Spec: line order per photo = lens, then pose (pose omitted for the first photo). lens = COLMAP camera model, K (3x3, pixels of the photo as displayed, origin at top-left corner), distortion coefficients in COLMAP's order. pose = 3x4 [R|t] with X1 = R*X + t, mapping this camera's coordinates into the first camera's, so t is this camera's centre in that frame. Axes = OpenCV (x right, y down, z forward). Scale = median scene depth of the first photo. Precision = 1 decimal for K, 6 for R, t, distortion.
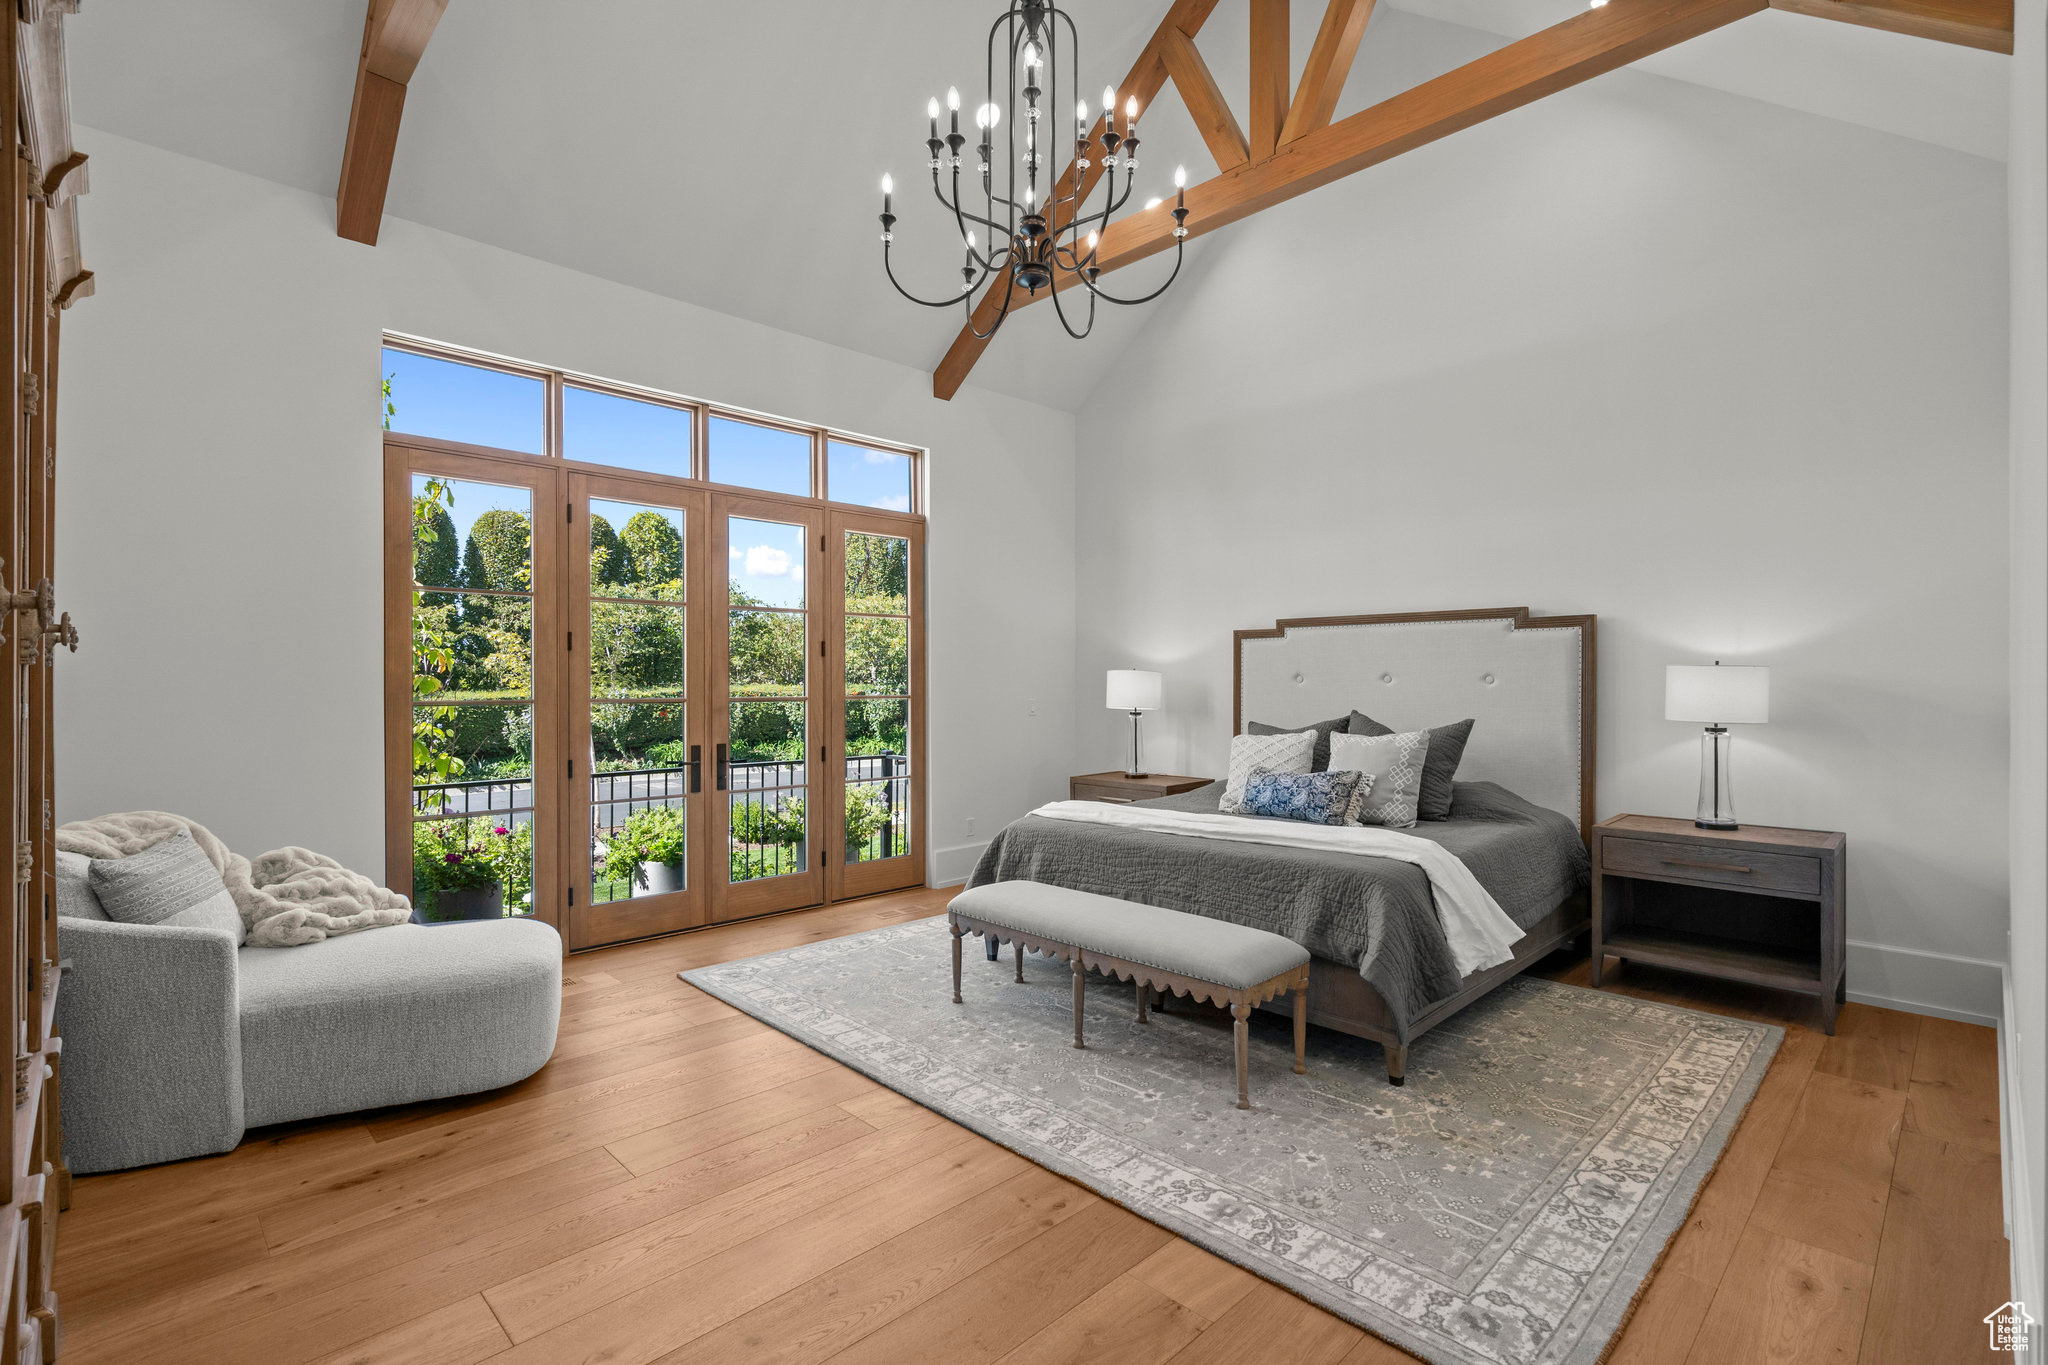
lens RADIAL K [[948.2, 0, 1017.9], [0, 948.2, 680.6], [0, 0, 1]] dist [-0.001917, 0.000319]
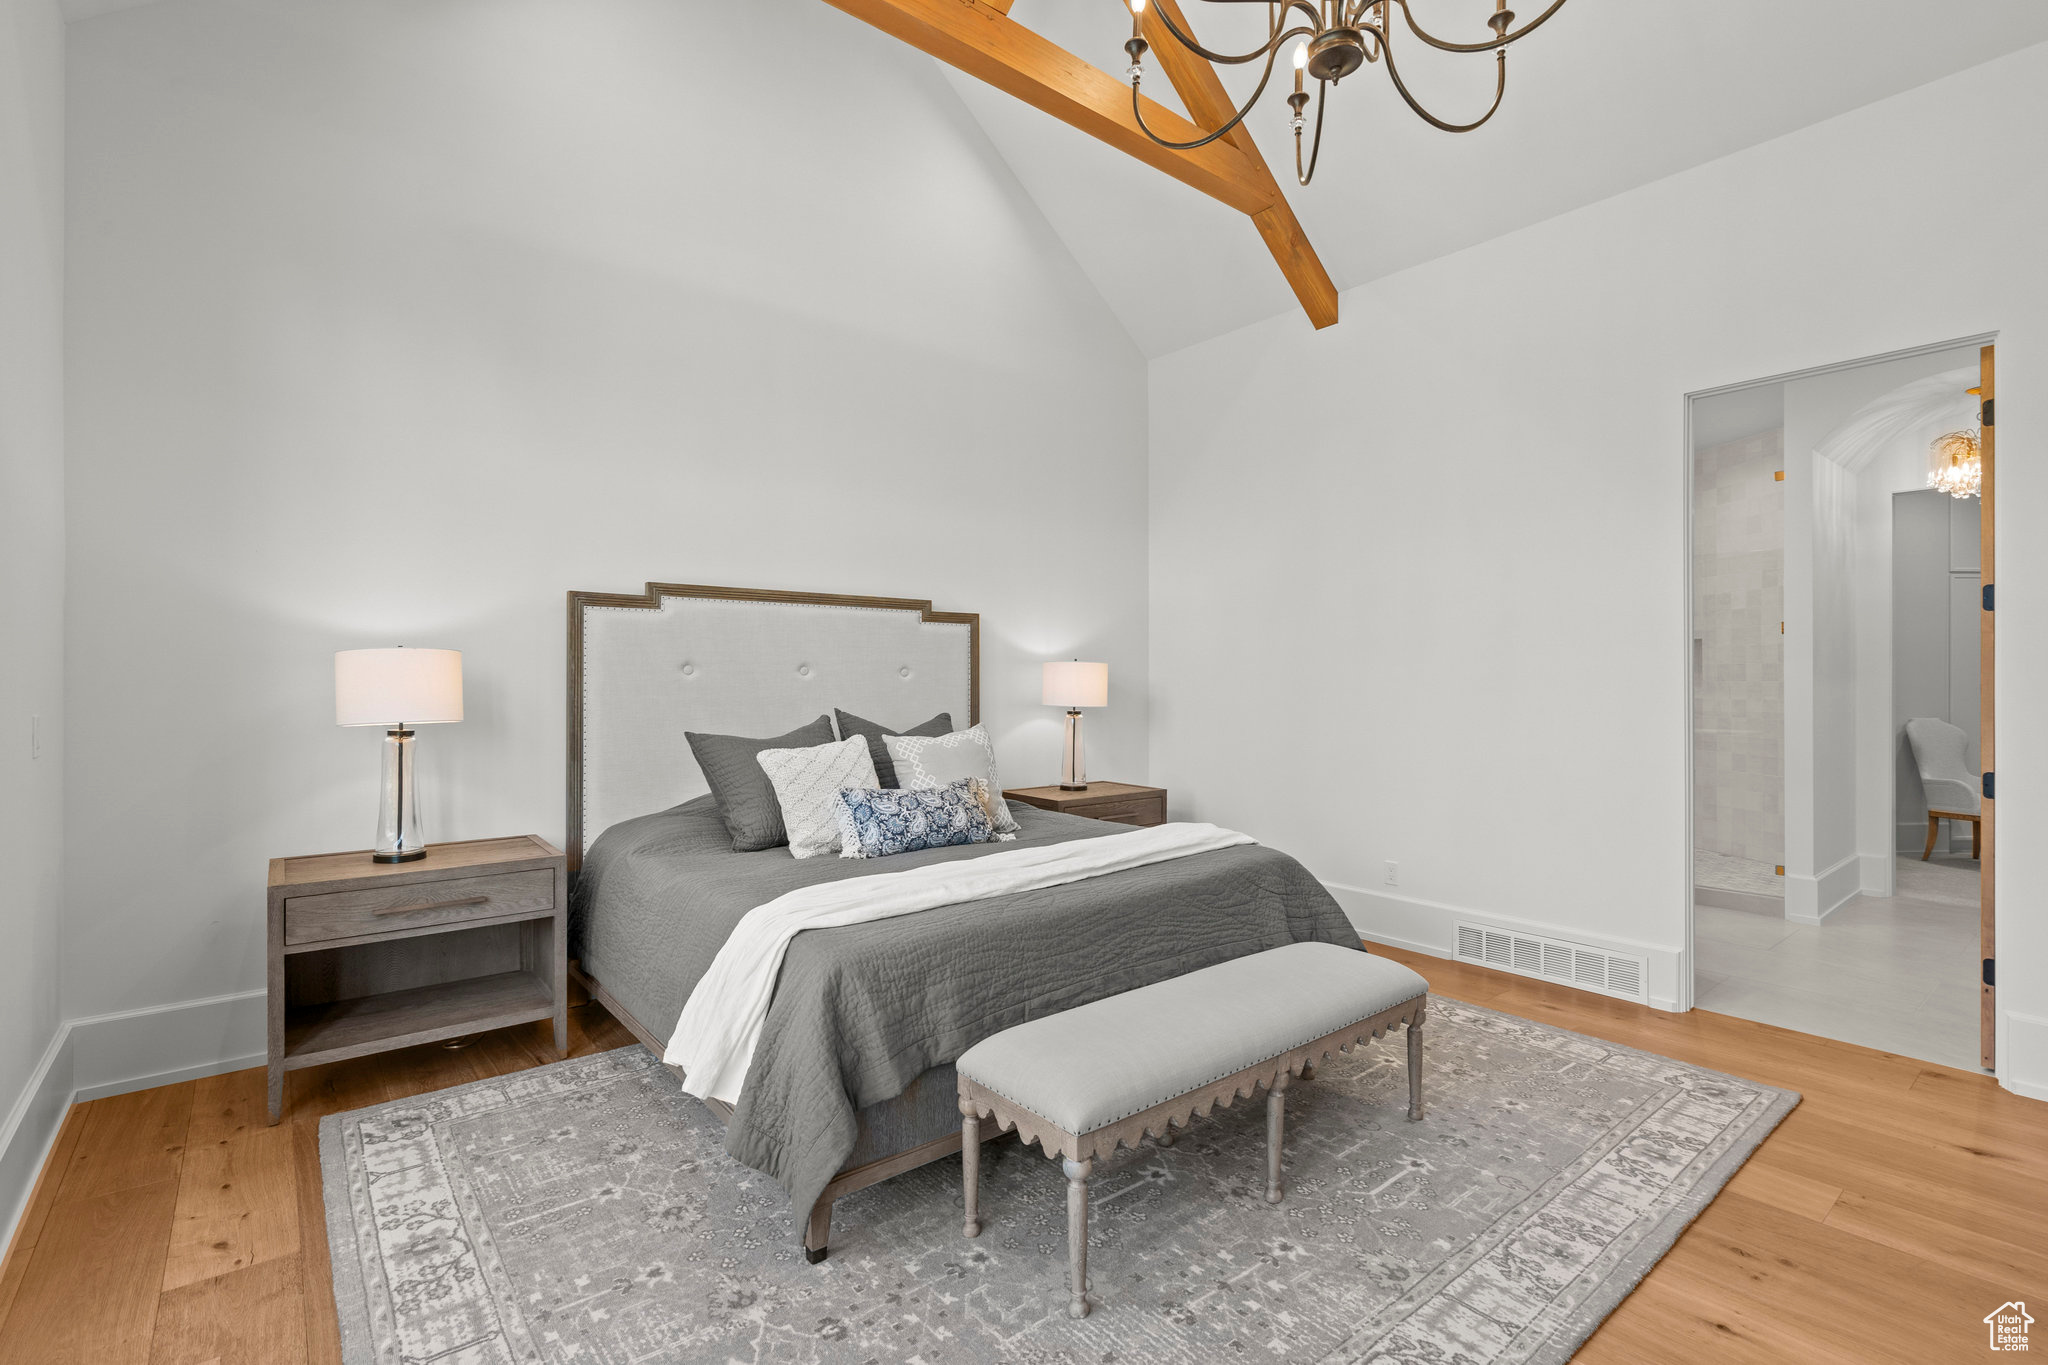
lens RADIAL K [[934.9, 0, 1028.8], [0, 934.9, 682.5], [0, 0, 1]] dist [-0.002900, -0.000033]
pose [[0.086097, -0.004858, 0.996275, -0.584443], [-0.004580, 0.999976, 0.005271, 0.005357], [-0.996276, -0.005017, 0.086072, 1.040472]]
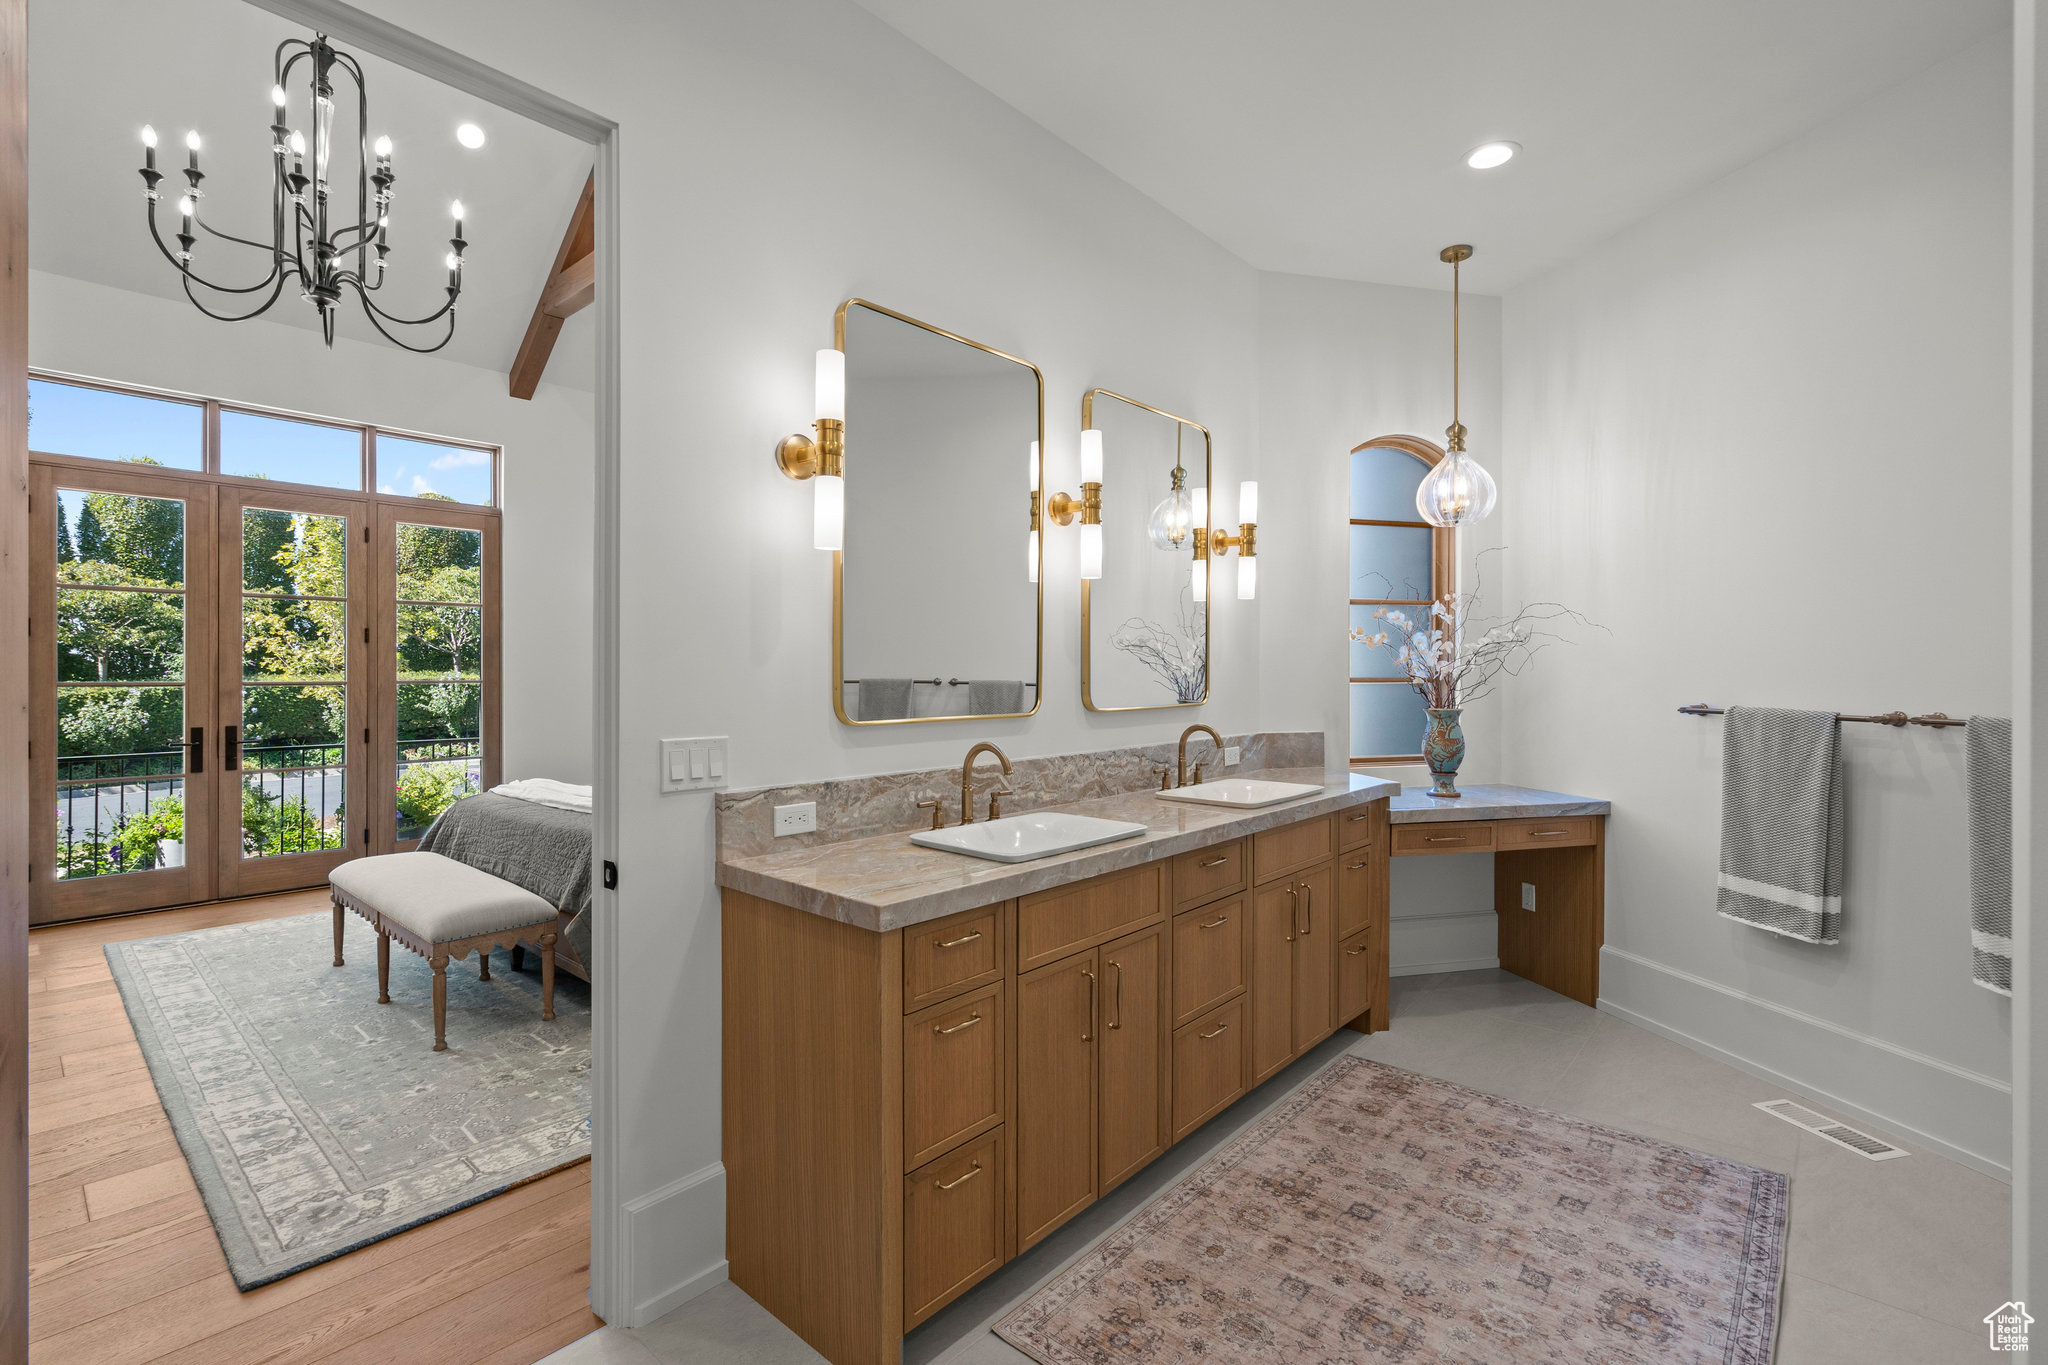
lens RADIAL K [[928.8, 0, 1019.8], [0, 928.8, 675.1], [0, 0, 1]] dist [-0.003336, 0.000522]
pose [[0.997354, 0.004939, 0.072524, 0.665552], [-0.005549, 0.999951, 0.008214, -0.003737], [-0.072480, -0.008595, 0.997333, -0.109461]]
